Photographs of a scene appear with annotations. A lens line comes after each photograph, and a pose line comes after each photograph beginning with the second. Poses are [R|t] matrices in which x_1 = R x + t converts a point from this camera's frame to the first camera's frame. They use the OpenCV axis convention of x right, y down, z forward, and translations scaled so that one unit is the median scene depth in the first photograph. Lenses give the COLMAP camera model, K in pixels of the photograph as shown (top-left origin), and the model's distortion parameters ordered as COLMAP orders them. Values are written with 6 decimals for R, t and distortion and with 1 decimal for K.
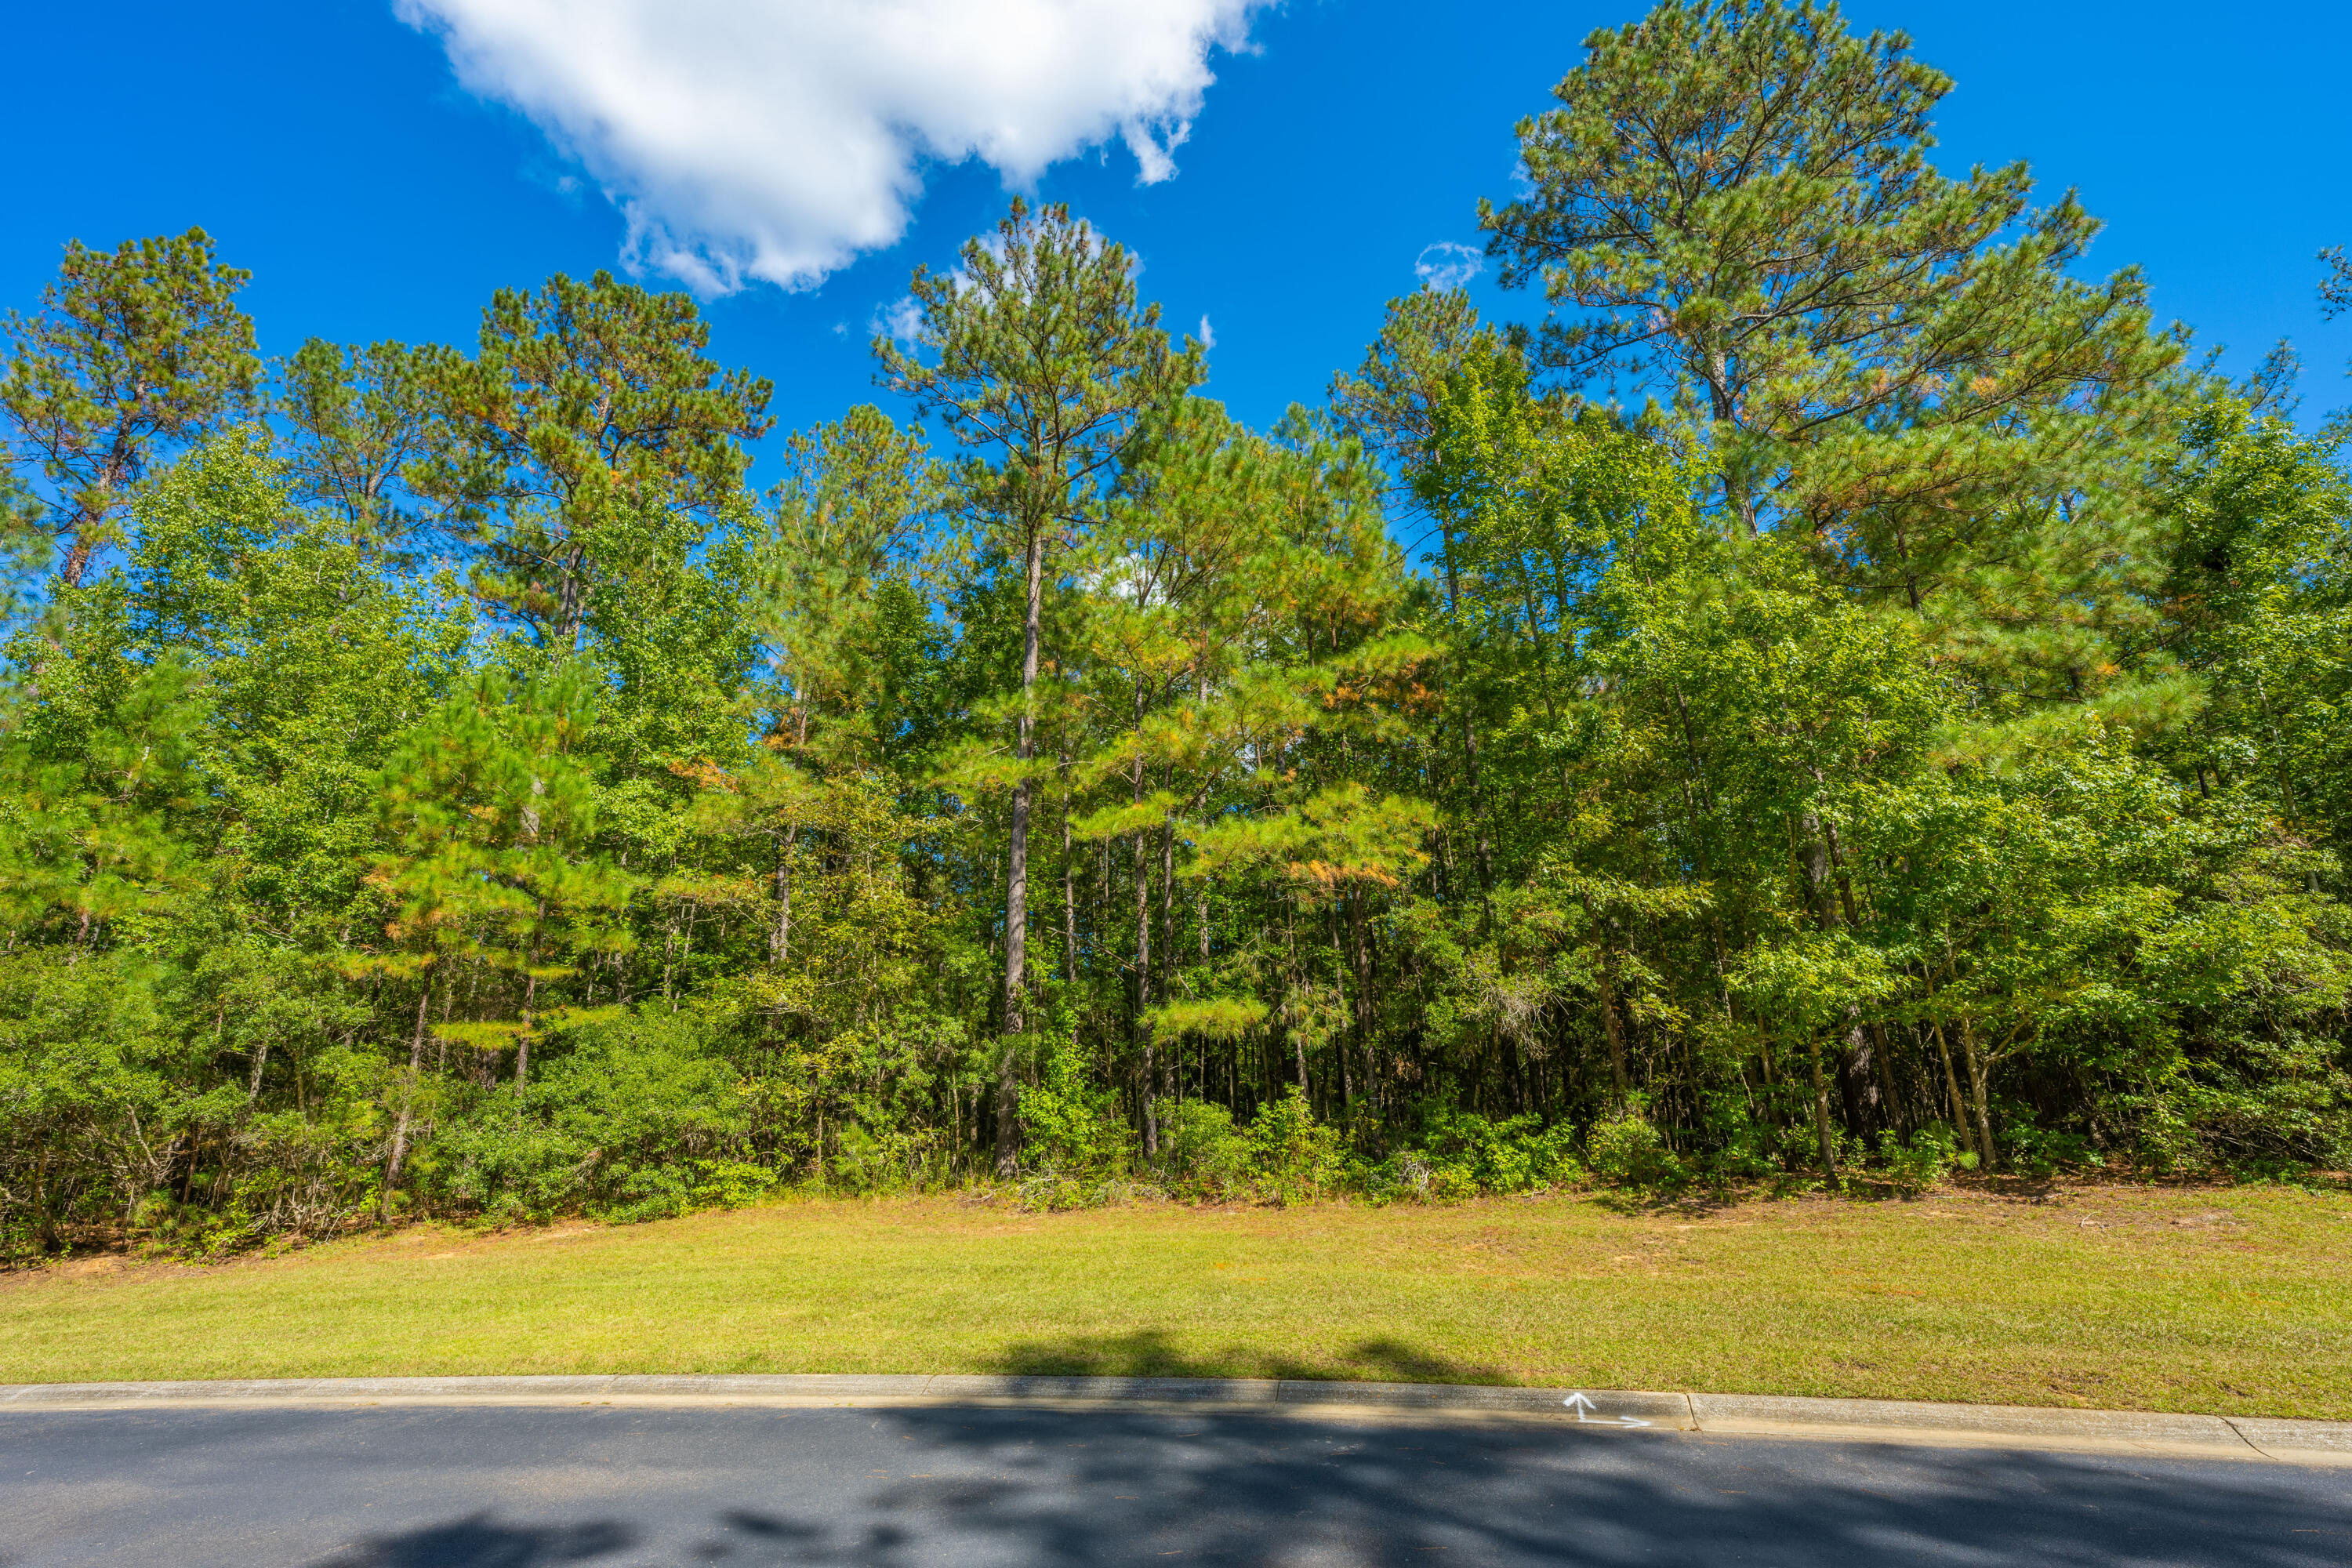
lens RADIAL K [[1003.5, 0, 1158.3], [0, 1003.5, 757.9], [0, 0, 1]] dist [-0.001253, 0.000118]
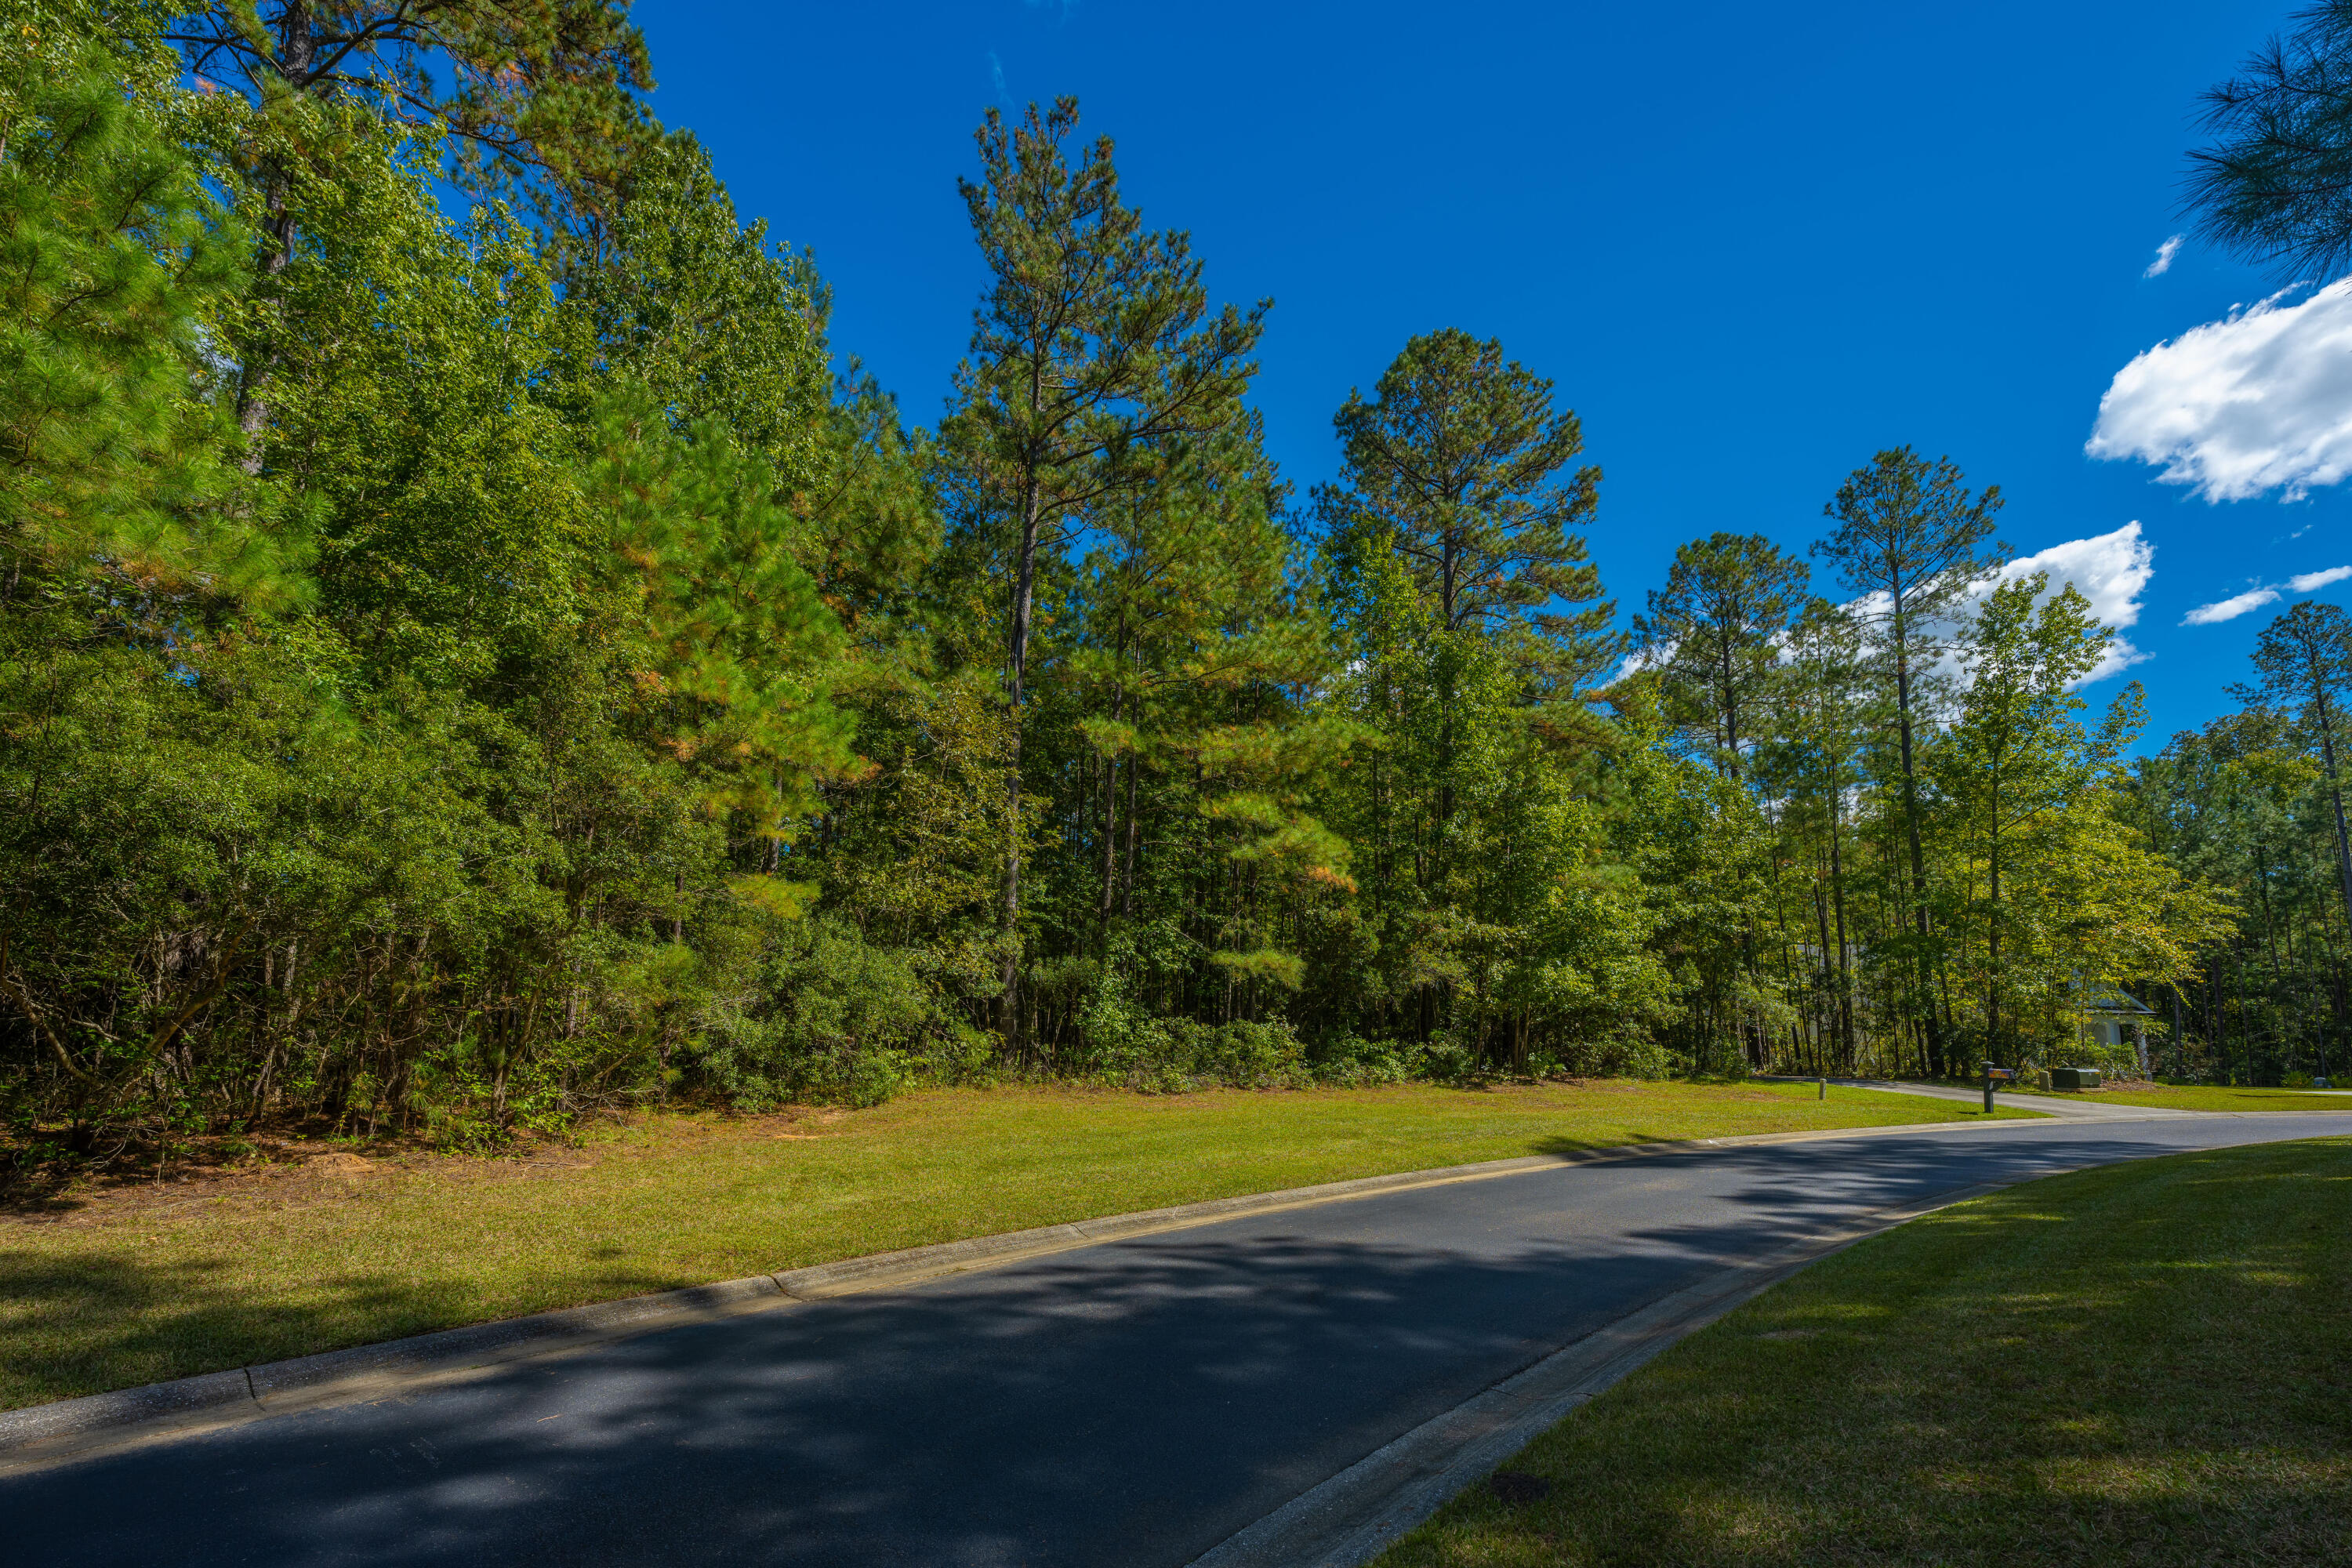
lens RADIAL K [[994.0, 0, 1145.7], [0, 994.0, 916.1], [0, 0, 1]] dist [-0.000404, -0.000154]
pose [[0.662147, 0.134314, 0.737238, -1.062697], [-0.279321, 0.957146, 0.076494, 0.133784], [-0.695371, -0.256576, 0.671288, 0.203940]]
